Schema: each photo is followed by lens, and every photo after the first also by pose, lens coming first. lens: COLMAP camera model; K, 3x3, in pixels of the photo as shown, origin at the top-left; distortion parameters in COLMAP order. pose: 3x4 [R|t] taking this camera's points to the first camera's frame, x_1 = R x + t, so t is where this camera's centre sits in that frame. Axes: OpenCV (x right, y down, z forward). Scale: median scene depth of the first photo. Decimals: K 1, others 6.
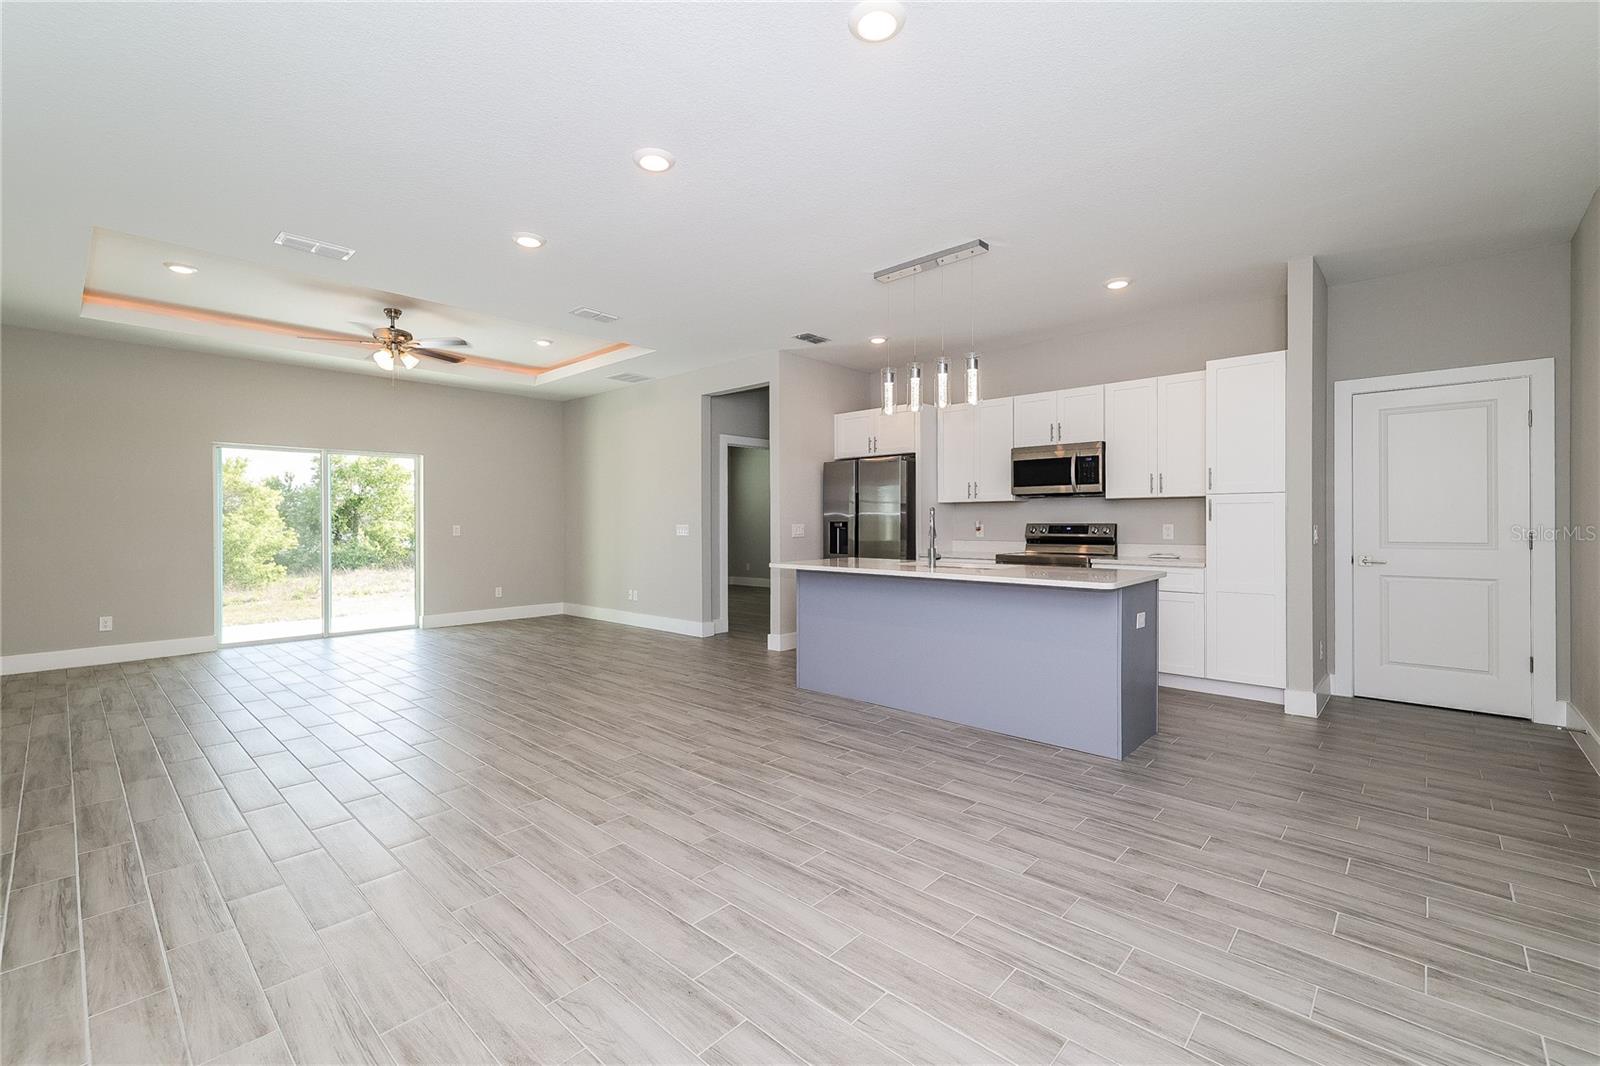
lens RADIAL K [[678.8, 0, 804.1], [0, 678.8, 526.6], [0, 0, 1]] dist [-0.000479, -0.000049]
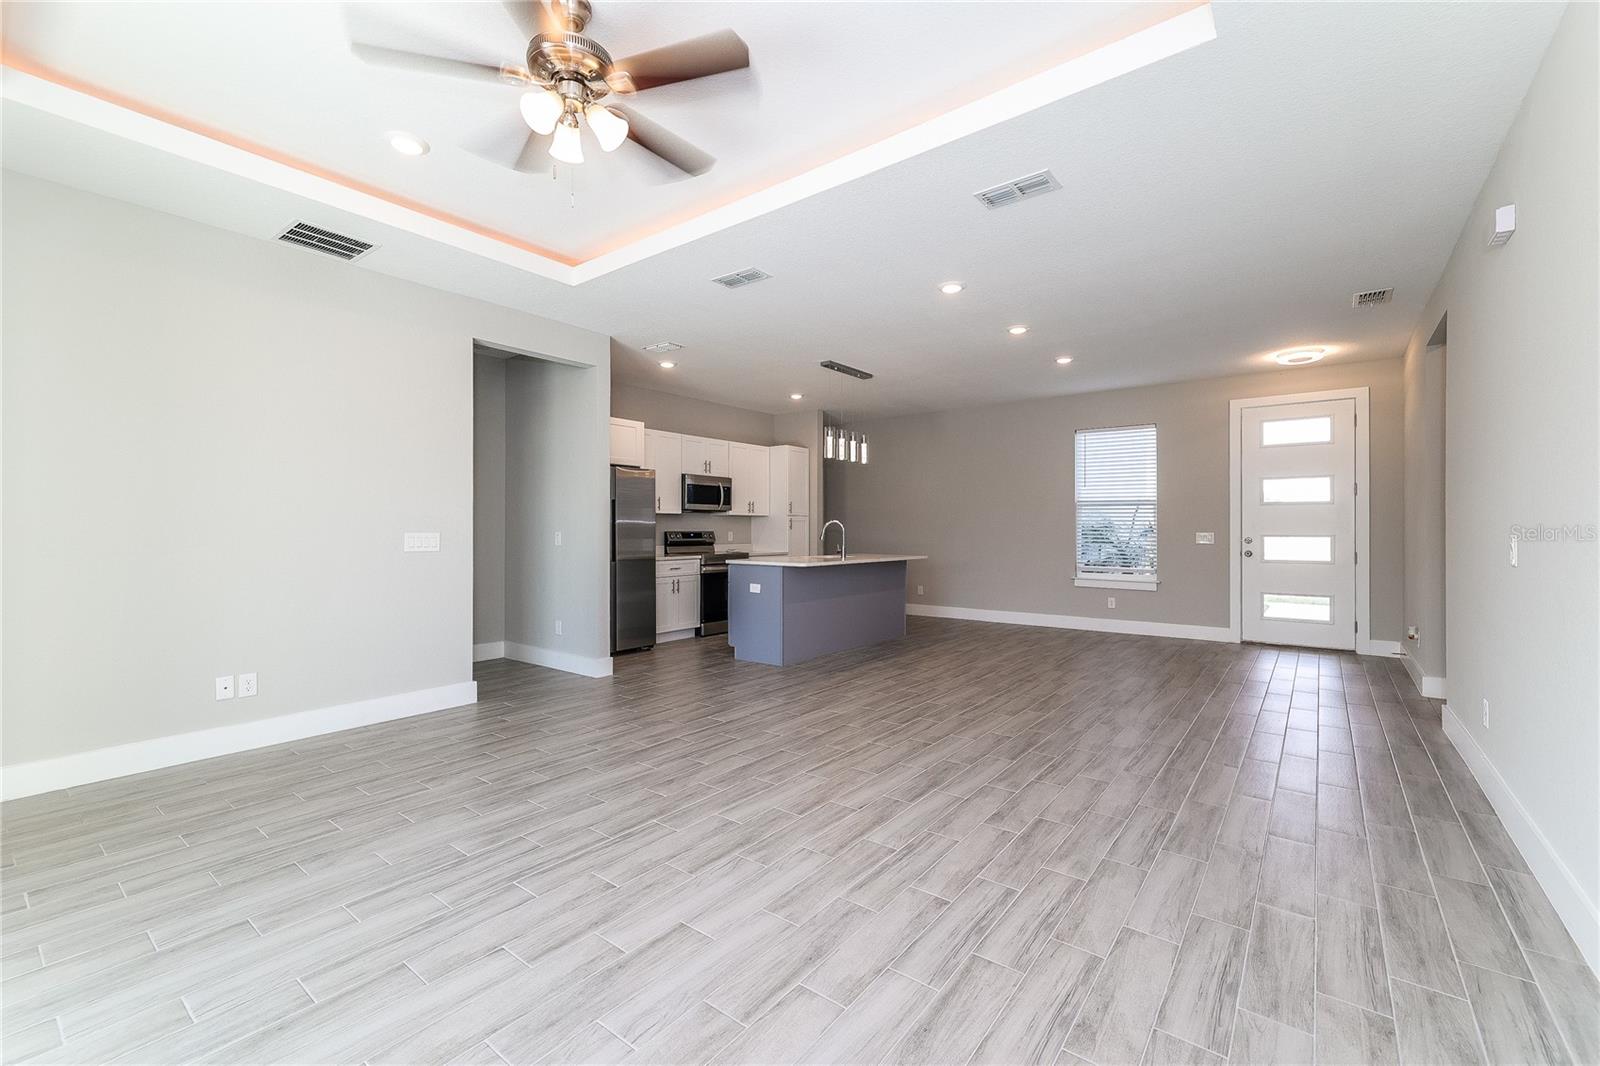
lens RADIAL K [[668.6, 0, 801.5], [0, 668.6, 524.2], [0, 0, 1]] dist [0.004622, 0.000144]
pose [[-0.080787, 0.012731, 0.996650, -1.259707], [0.007593, 0.999897, -0.012157, -0.000784], [-0.996702, 0.006585, -0.080876, 1.112309]]
